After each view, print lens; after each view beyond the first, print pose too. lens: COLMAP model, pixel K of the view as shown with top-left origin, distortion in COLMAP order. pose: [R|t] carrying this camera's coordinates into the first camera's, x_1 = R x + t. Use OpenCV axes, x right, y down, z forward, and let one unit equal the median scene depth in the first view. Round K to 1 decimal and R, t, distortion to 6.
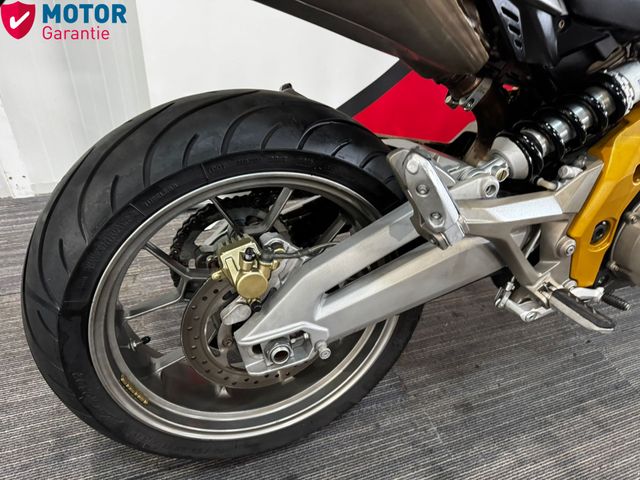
lens RADIAL K [[455.4, 0, 325.5], [0, 455.4, 247.5], [0, 0, 1]] dist [0.053454, -0.075145]
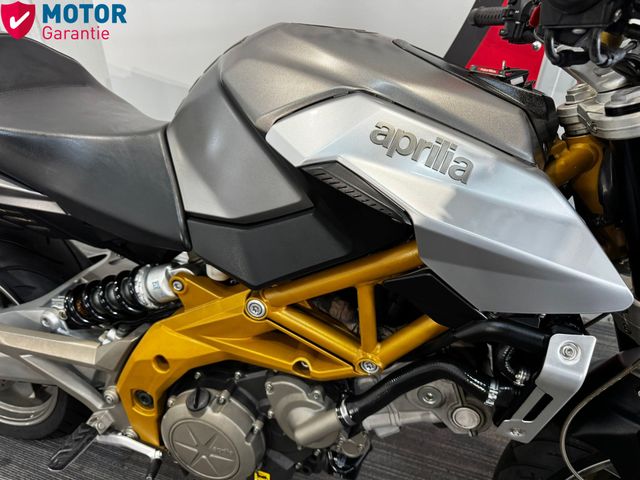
lens RADIAL K [[455.4, 0, 305.7], [0, 455.4, 236.3], [0, 0, 1]] dist [0.053454, -0.075145]
pose [[0.772412, 0.288426, -0.565853, 1.455050], [-0.343466, 0.939114, 0.009839, -0.563194], [0.534238, 0.186751, 0.824447, 0.227033]]
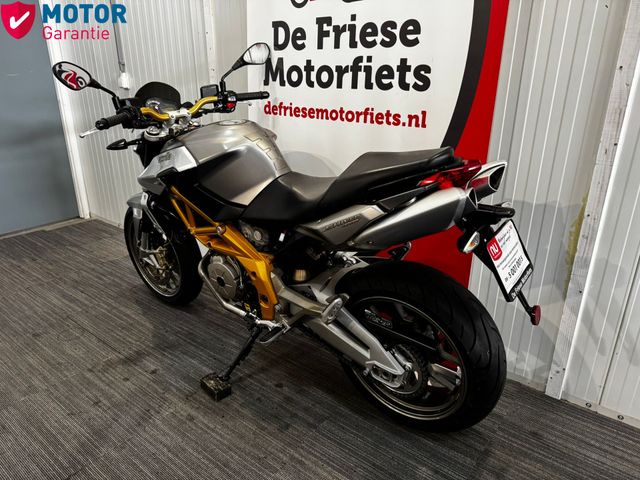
lens RADIAL K [[455.4, 0, 323.3], [0, 455.4, 246.5], [0, 0, 1]] dist [0.053454, -0.075145]
pose [[0.518534, 0.207784, -0.829426, 2.589156], [-0.521021, 0.845922, -0.113812, -0.372847], [0.677981, 0.491164, 0.546899, 0.081692]]
